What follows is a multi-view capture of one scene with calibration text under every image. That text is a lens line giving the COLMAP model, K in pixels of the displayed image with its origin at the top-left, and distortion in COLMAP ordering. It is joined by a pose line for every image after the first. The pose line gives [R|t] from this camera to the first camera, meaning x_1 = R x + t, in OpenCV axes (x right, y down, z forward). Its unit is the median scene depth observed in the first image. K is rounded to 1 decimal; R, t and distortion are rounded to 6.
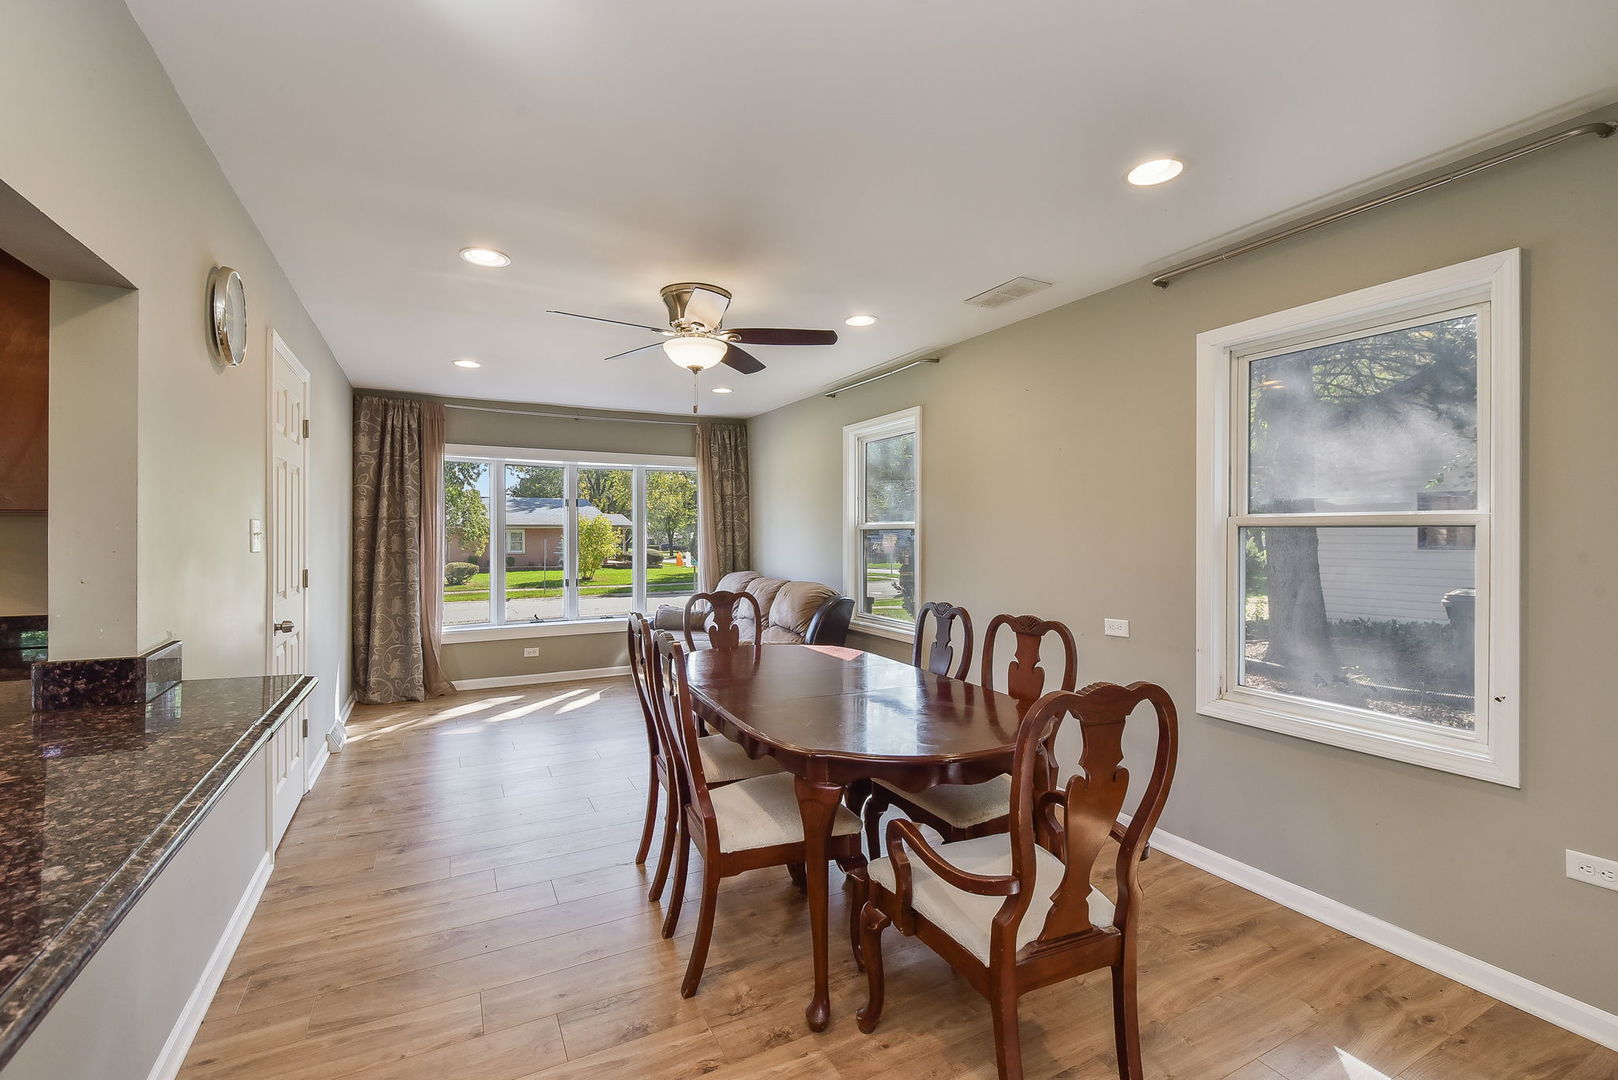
lens RADIAL K [[695.7, 0, 804.0], [0, 695.7, 529.7], [0, 0, 1]] dist [0.026600, 0.000010]
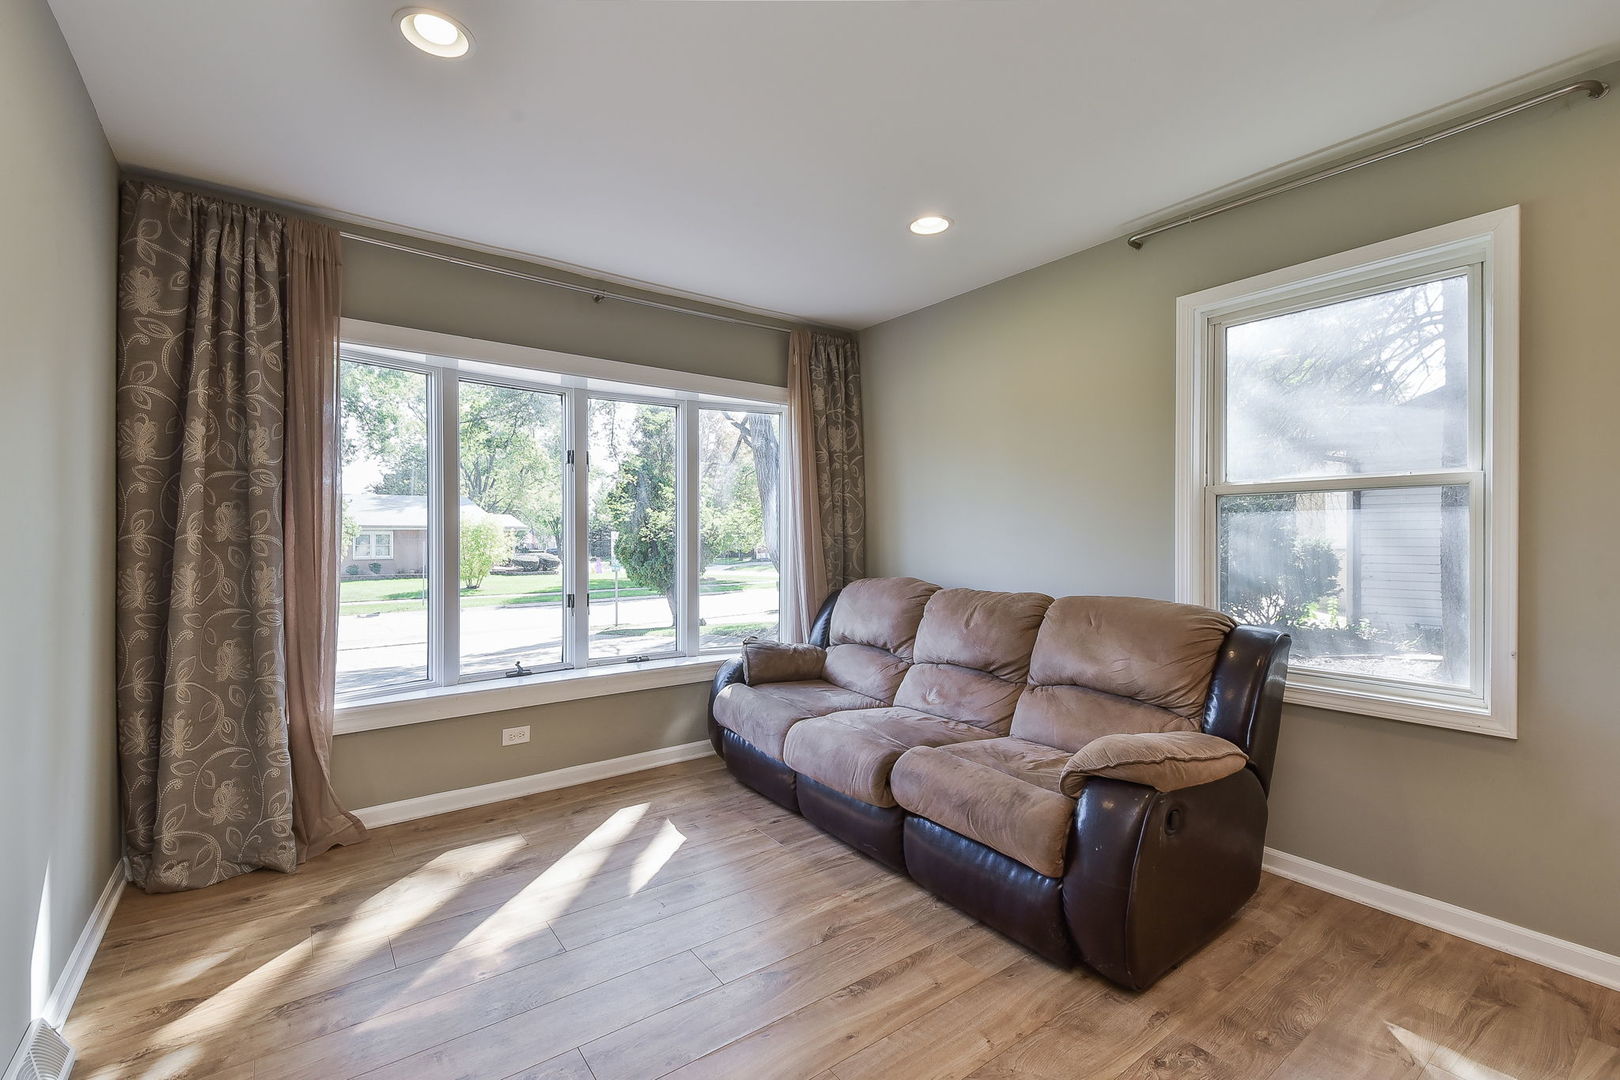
lens RADIAL K [[706.8, 0, 811.0], [0, 706.8, 532.9], [0, 0, 1]] dist [0.038110, -0.020725]
pose [[0.987786, -0.000712, 0.155815, -0.283912], [0.000798, 1.000000, -0.000493, 0.026780], [-0.155814, 0.000611, 0.987786, 0.488605]]
